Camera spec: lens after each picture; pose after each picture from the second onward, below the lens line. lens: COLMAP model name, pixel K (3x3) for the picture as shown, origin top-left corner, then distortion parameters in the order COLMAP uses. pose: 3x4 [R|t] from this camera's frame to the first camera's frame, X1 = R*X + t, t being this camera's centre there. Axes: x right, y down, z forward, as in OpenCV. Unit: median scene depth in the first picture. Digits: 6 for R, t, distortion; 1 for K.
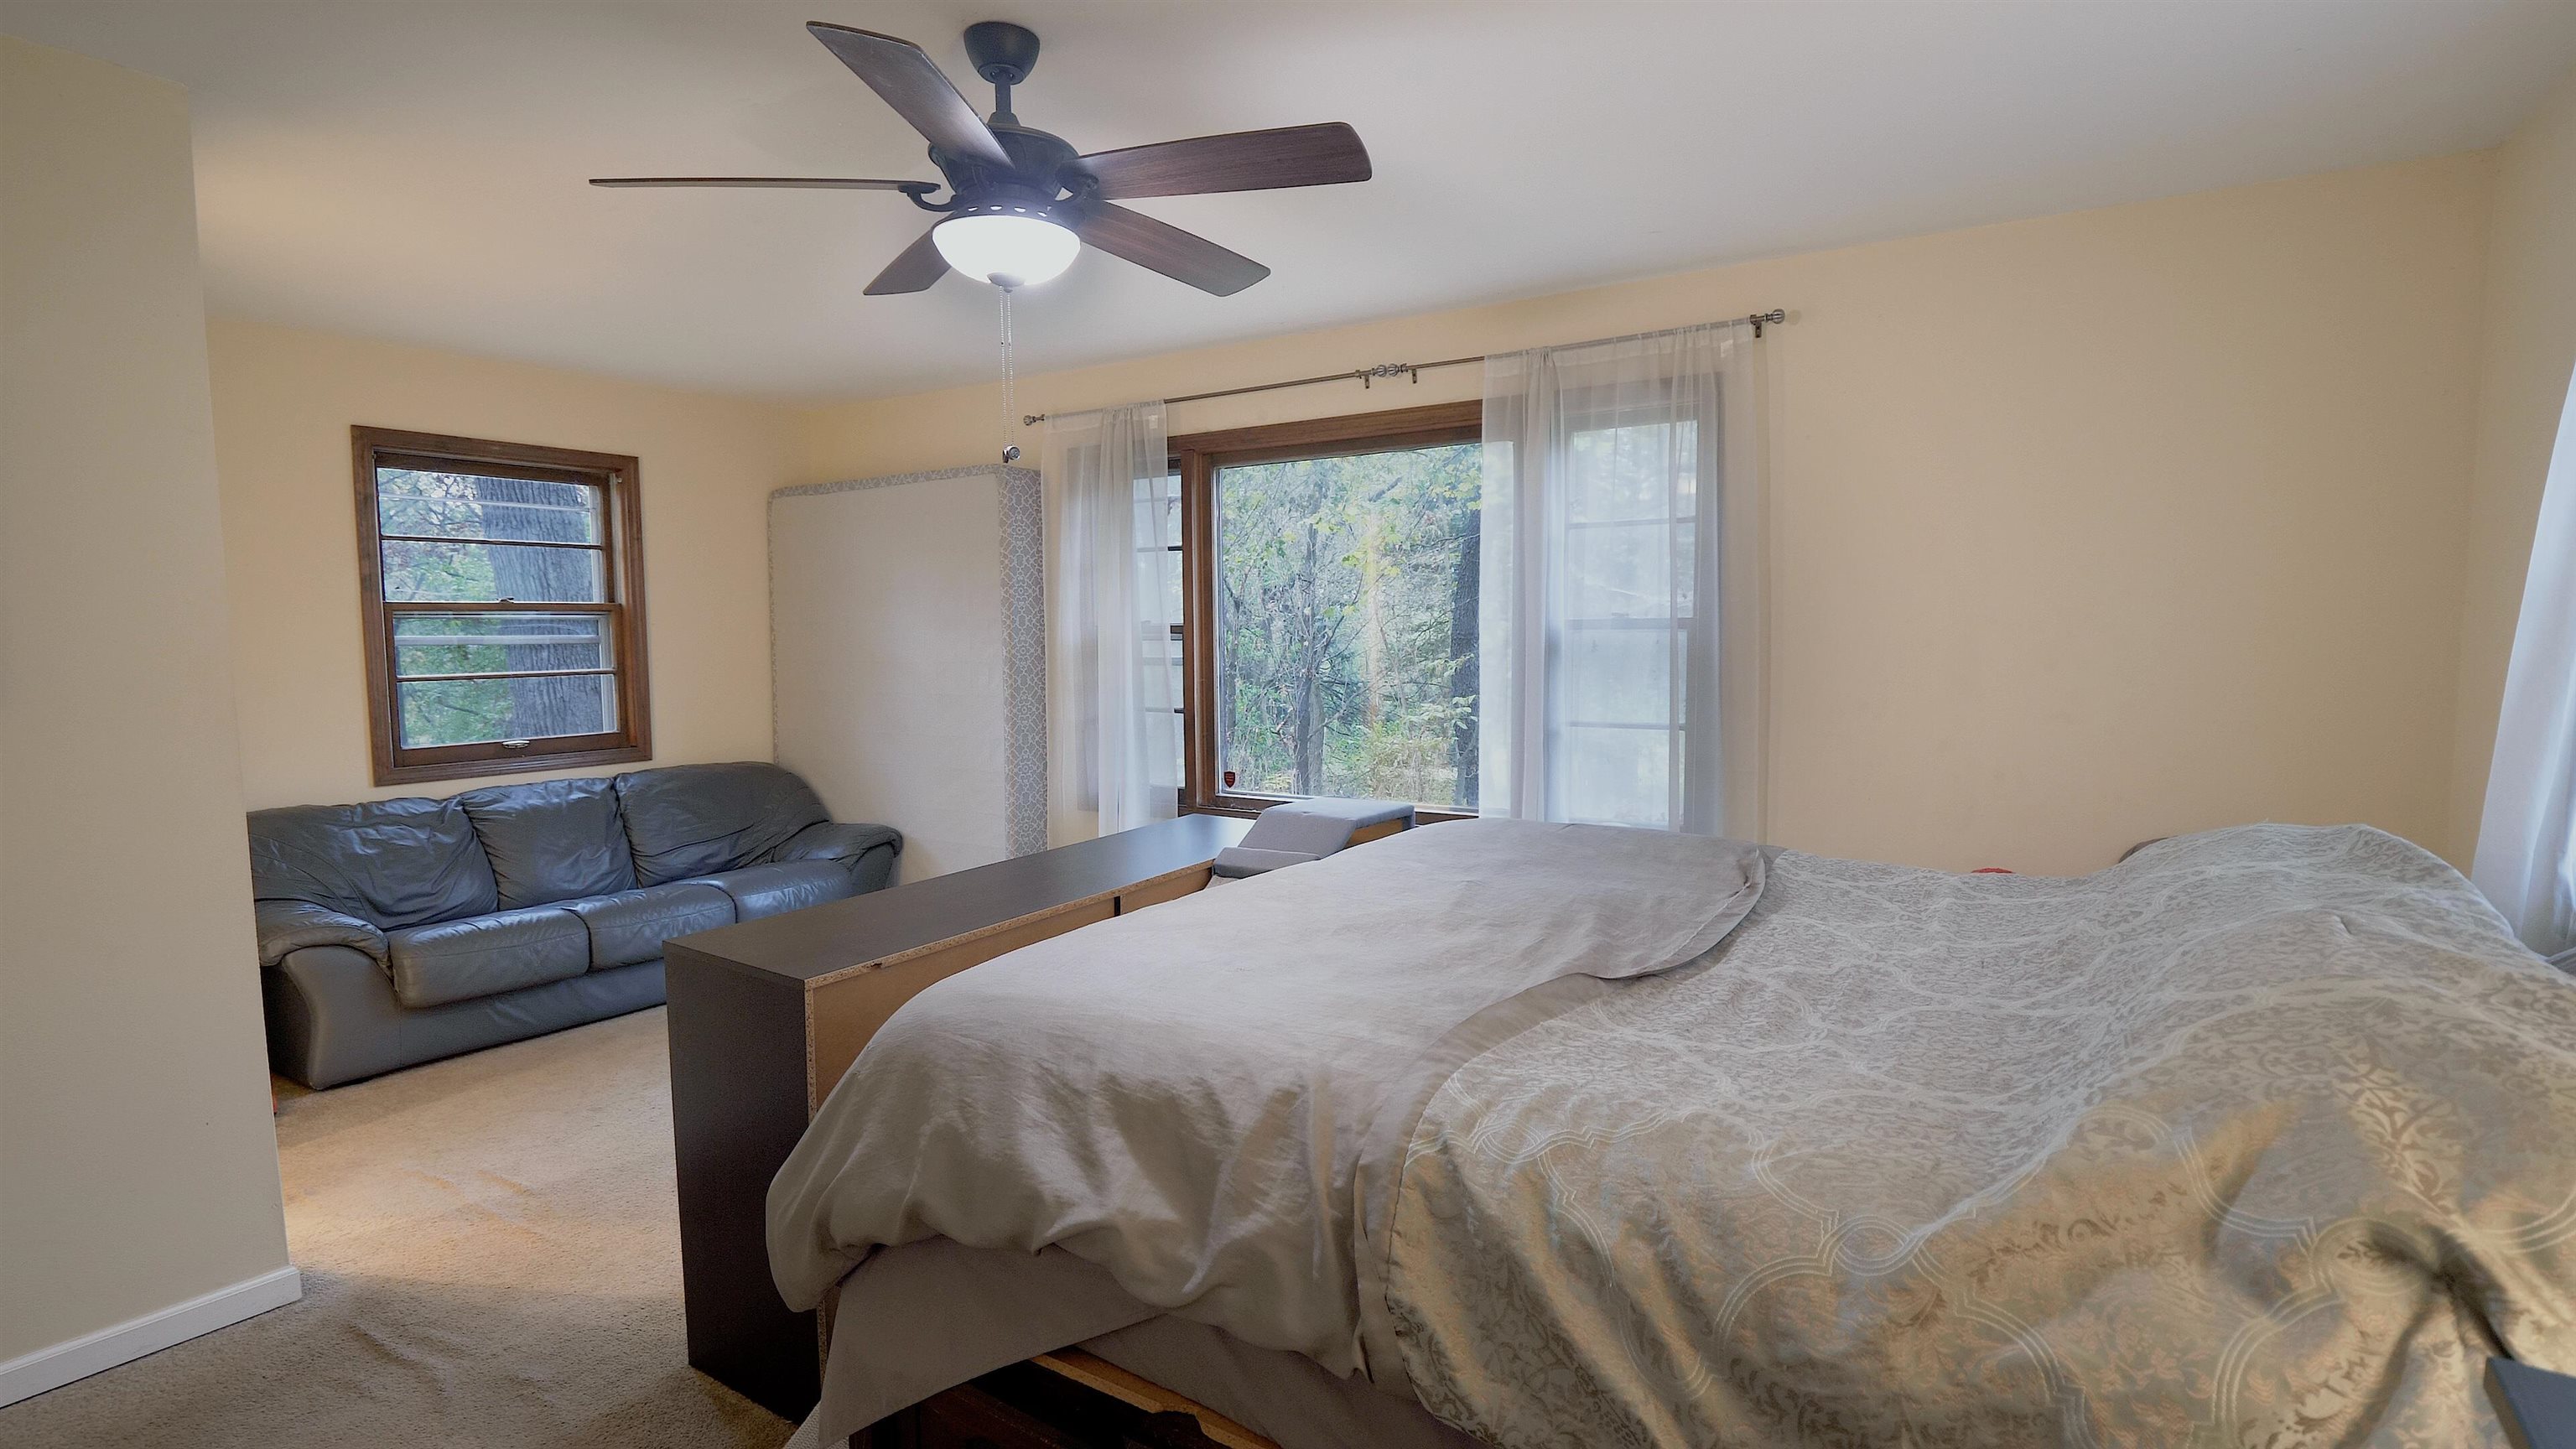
lens RADIAL K [[1260.3, 0, 1288.0], [0, 1260.3, 724.5], [0, 0, 1]] dist [0.001273, -0.012090]
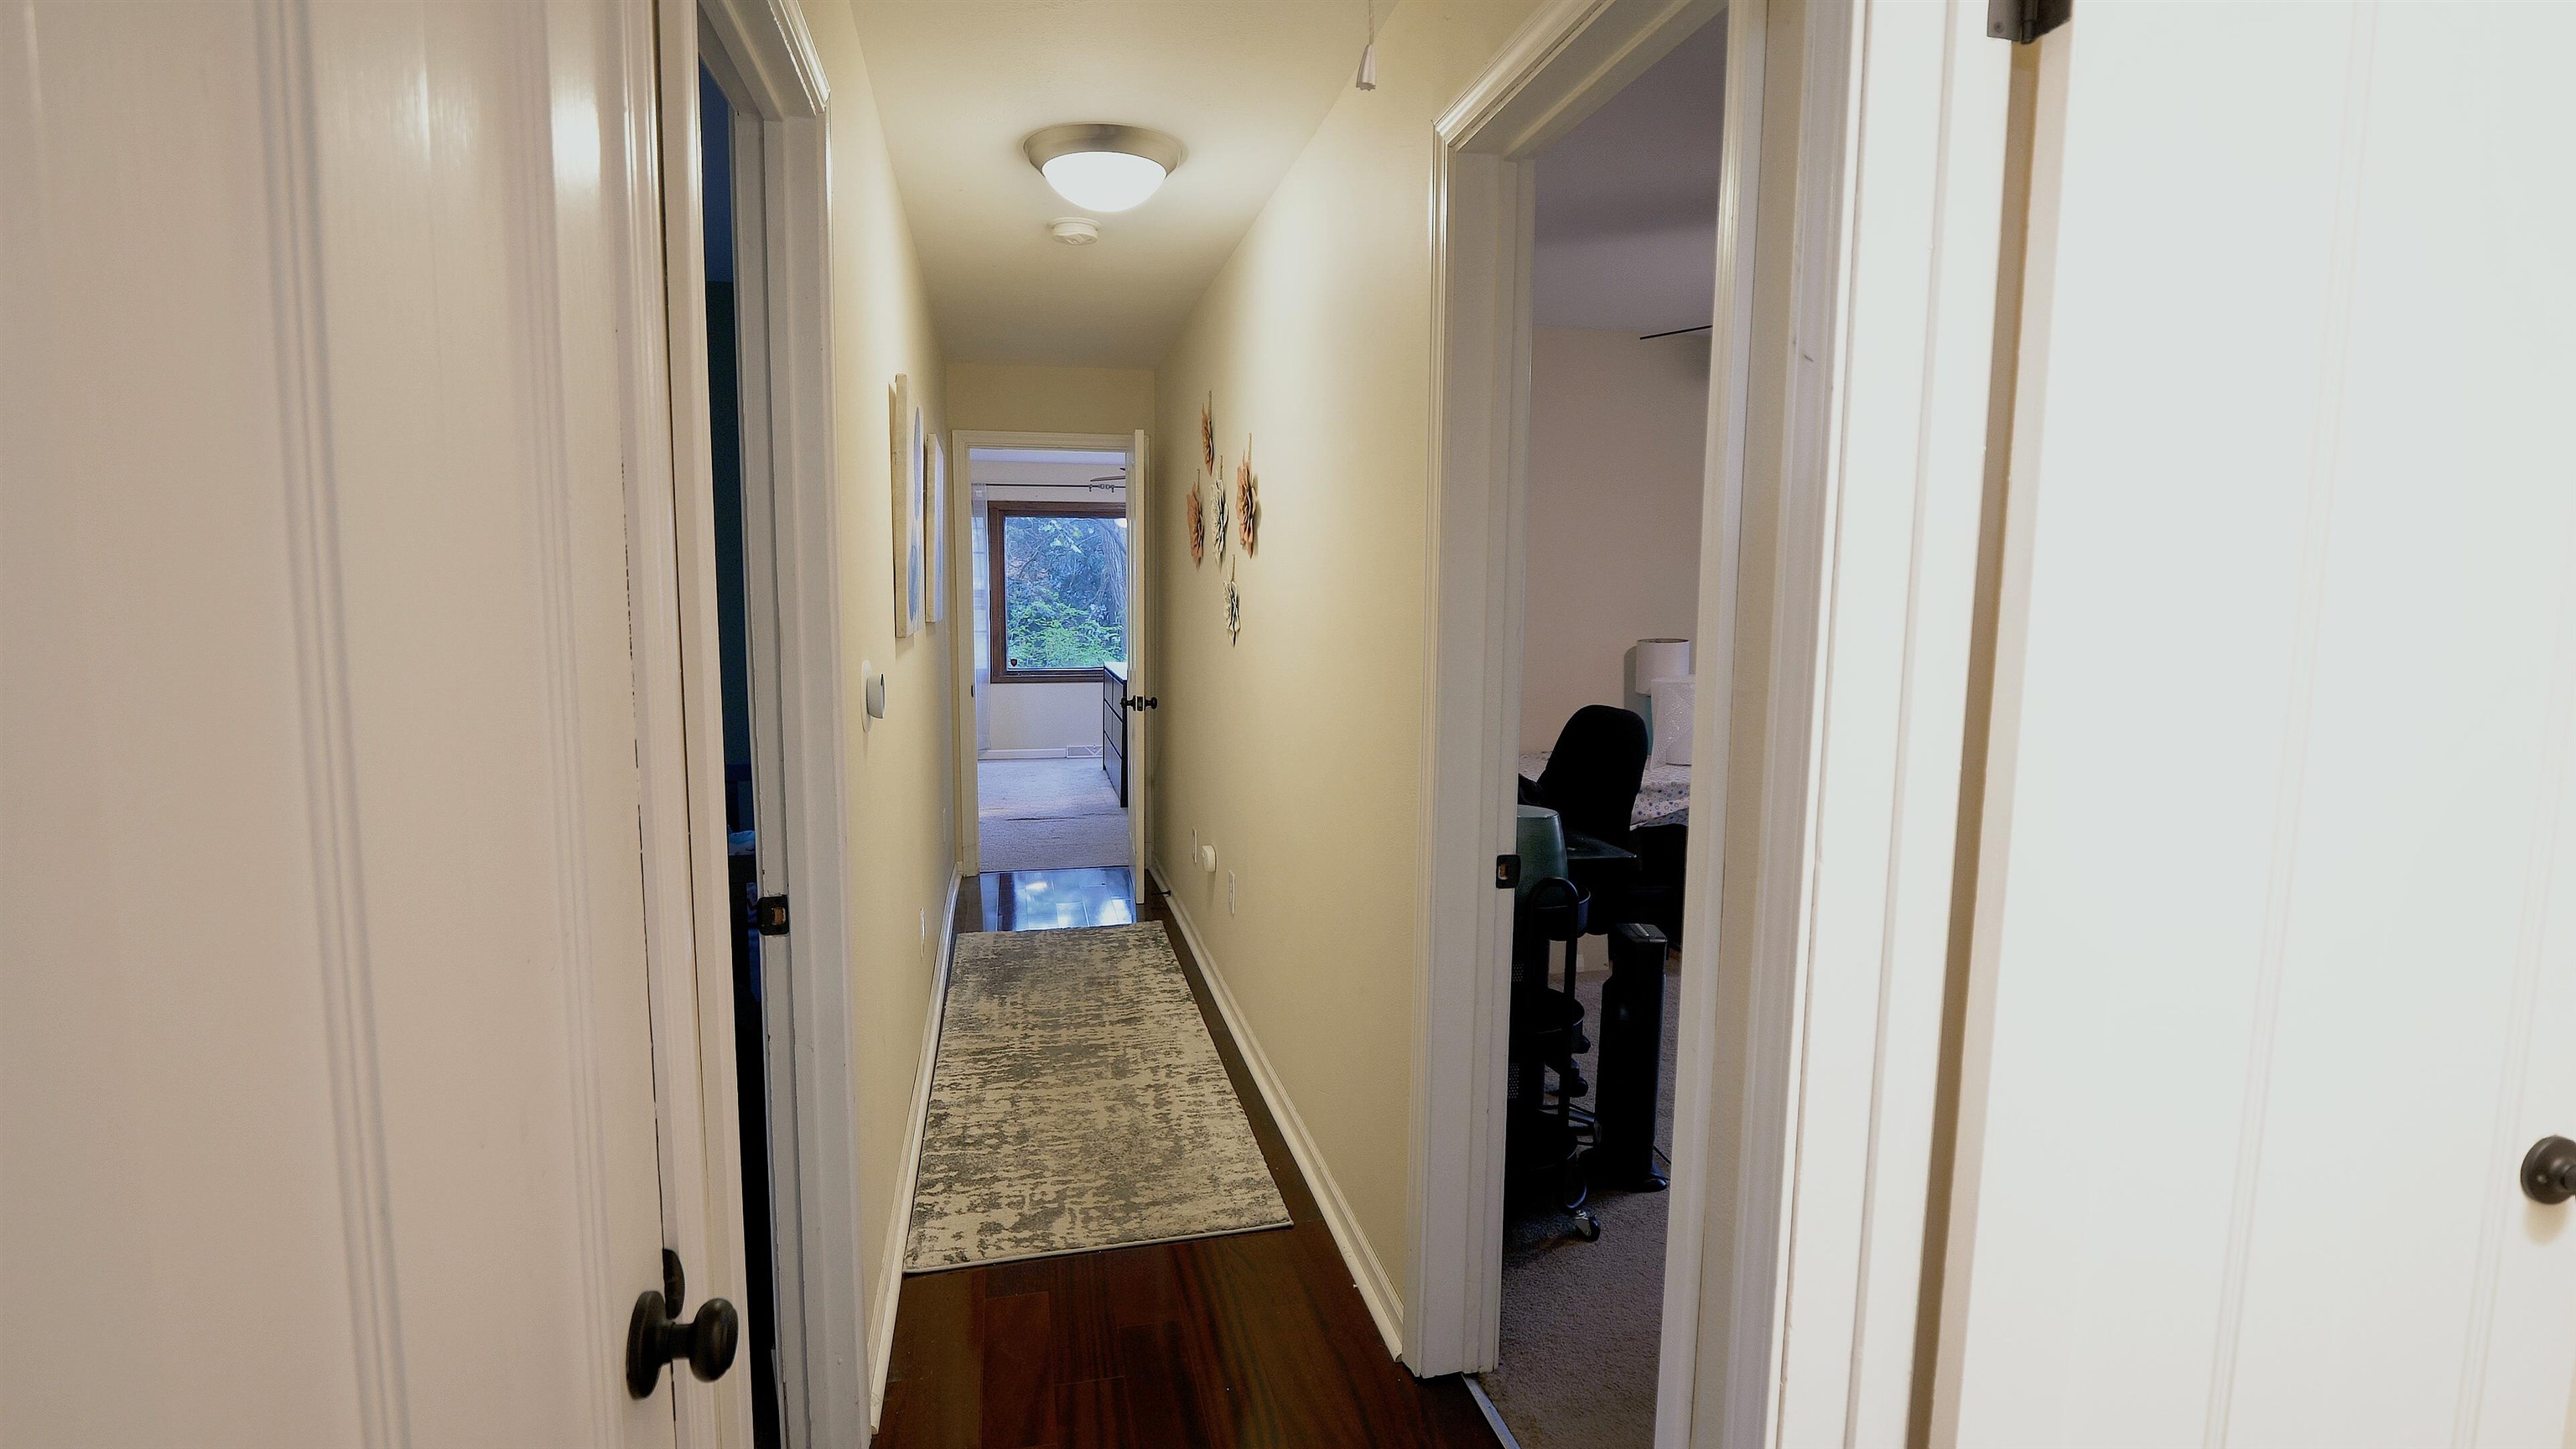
lens RADIAL K [[1260.3, 0, 1288.0], [0, 1260.3, 724.5], [0, 0, 1]] dist [0.001273, -0.012090]
pose [[0.700250, -0.064310, 0.710995, -1.580018], [0.045995, 0.997929, 0.044963, 0.092412], [-0.712414, 0.001217, 0.701758, -1.063931]]
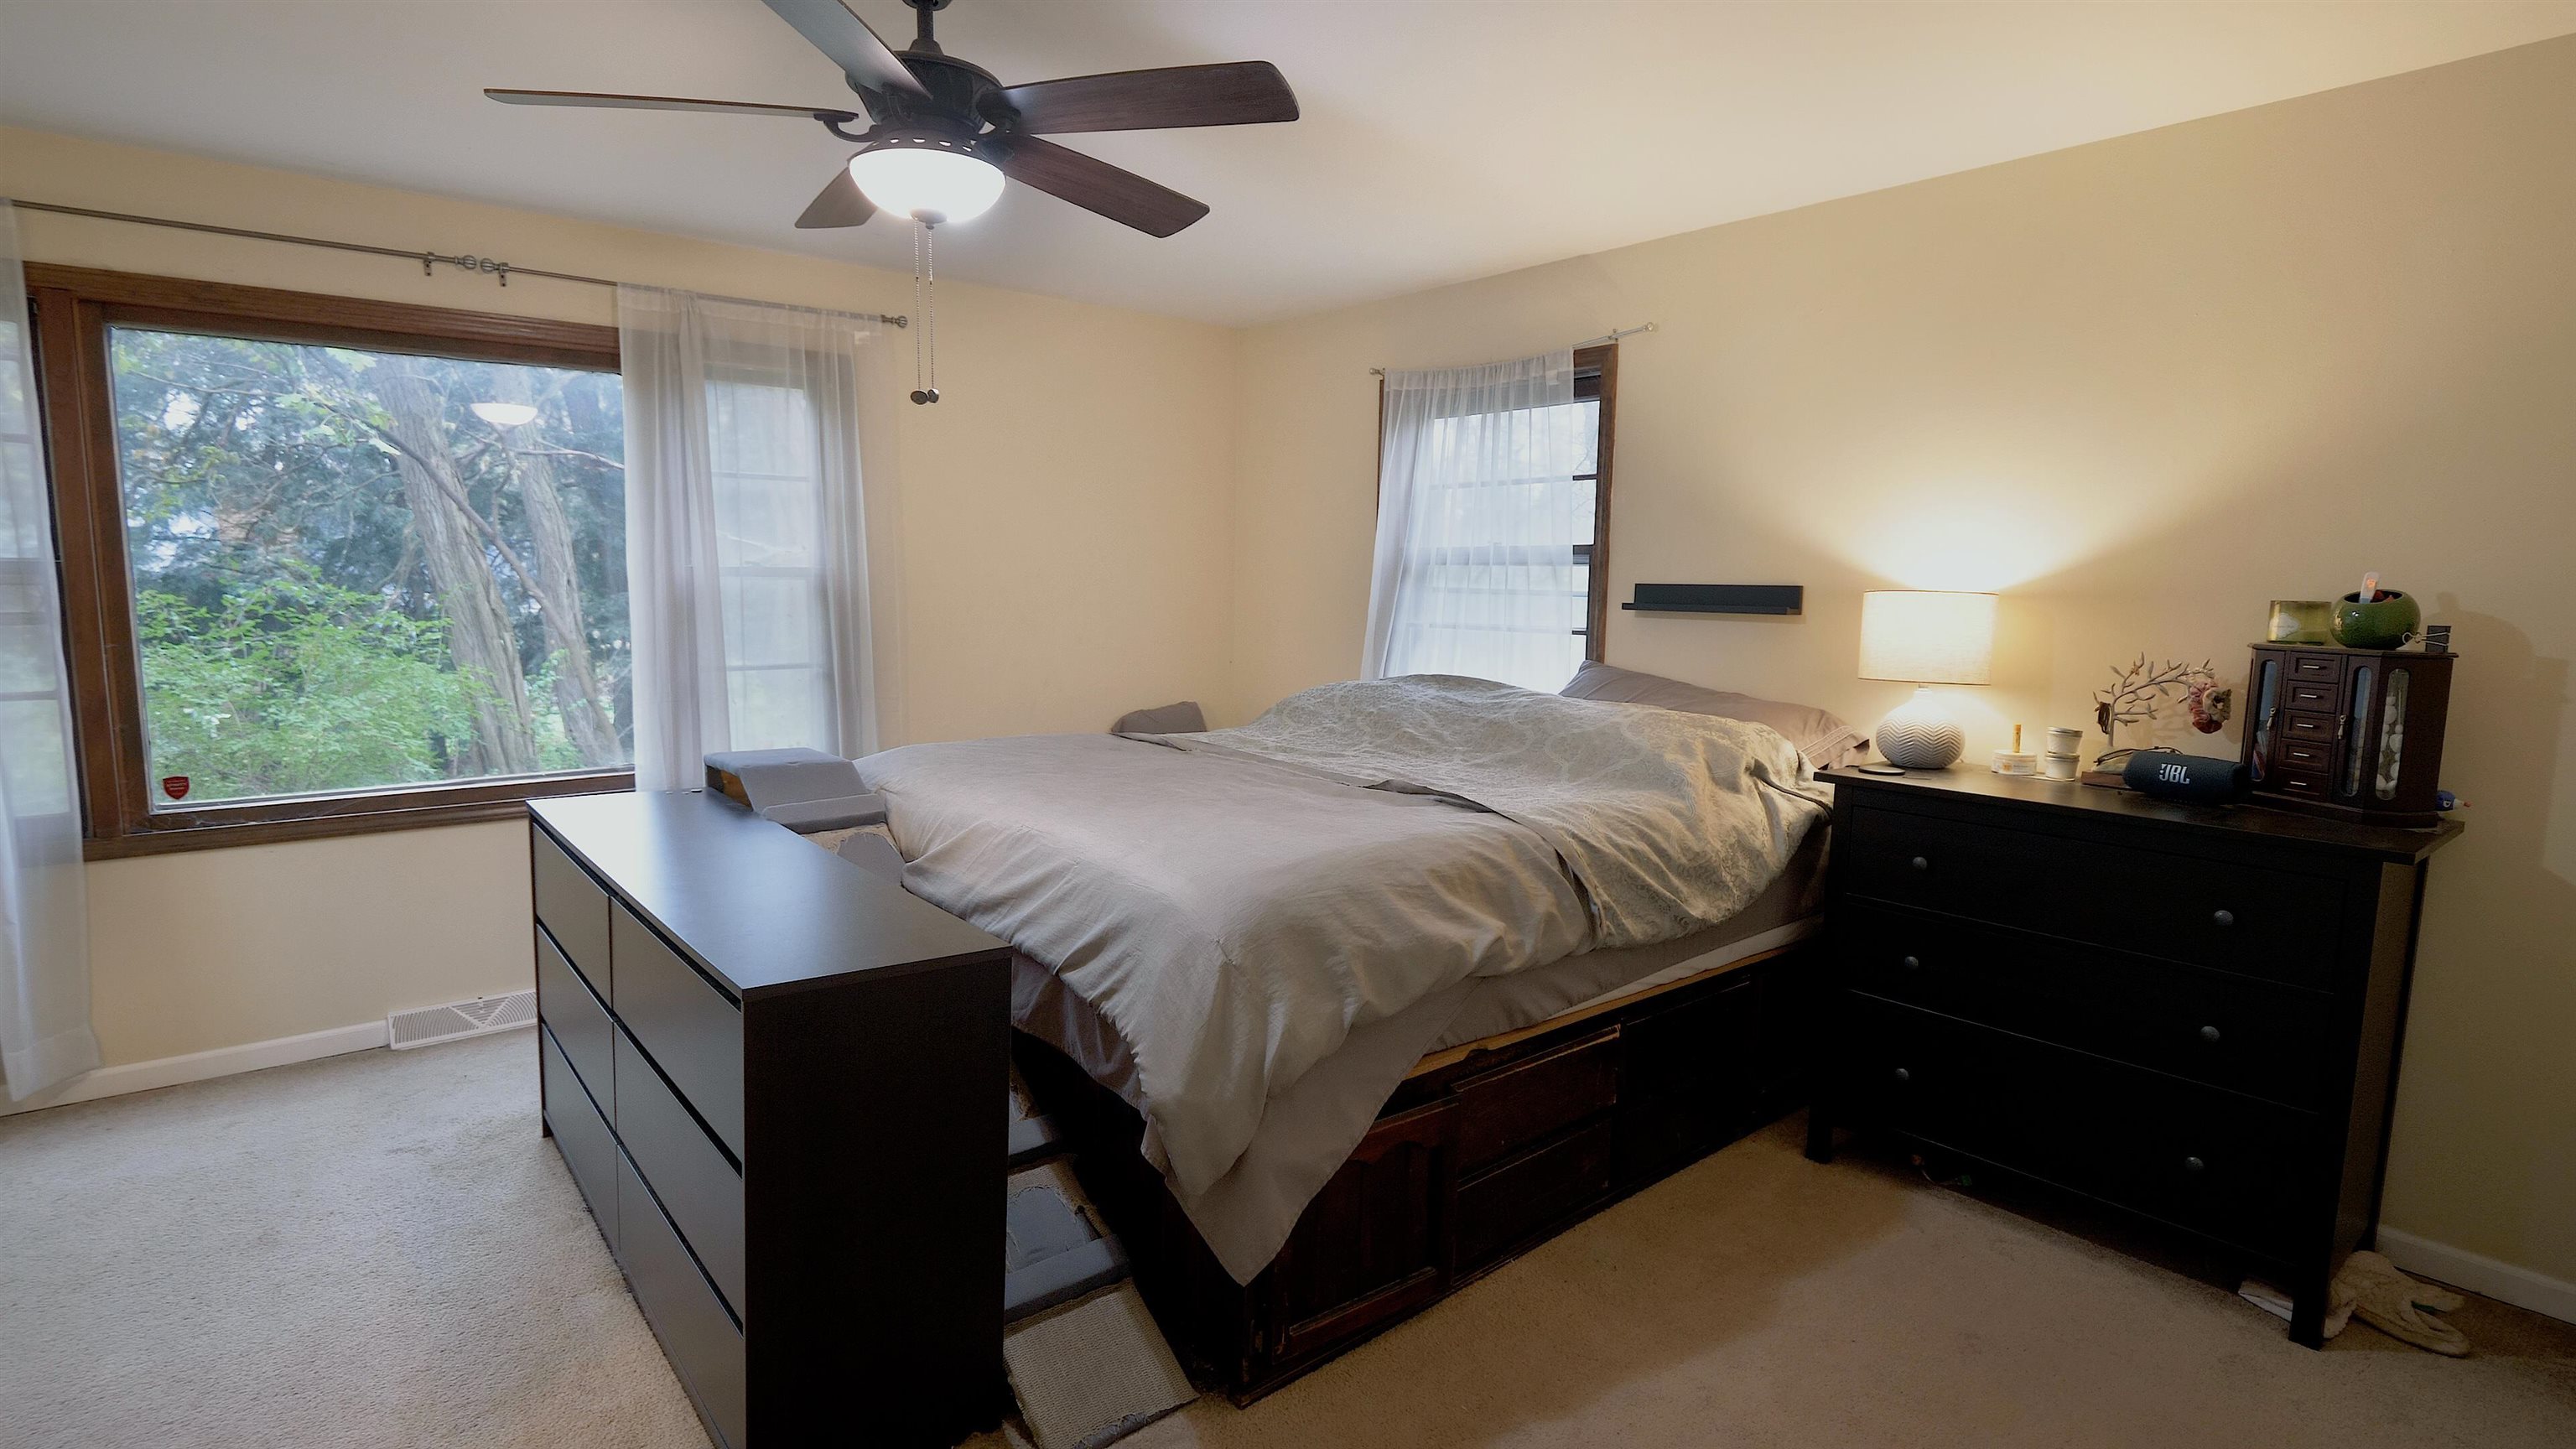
lens RADIAL K [[1260.3, 0, 1288.0], [0, 1260.3, 724.5], [0, 0, 1]] dist [0.001273, -0.012090]
pose [[0.295480, -0.100615, 0.950036, -0.645746], [0.058366, 0.994482, 0.087169, -0.018998], [-0.953564, 0.029693, 0.299723, 0.268406]]
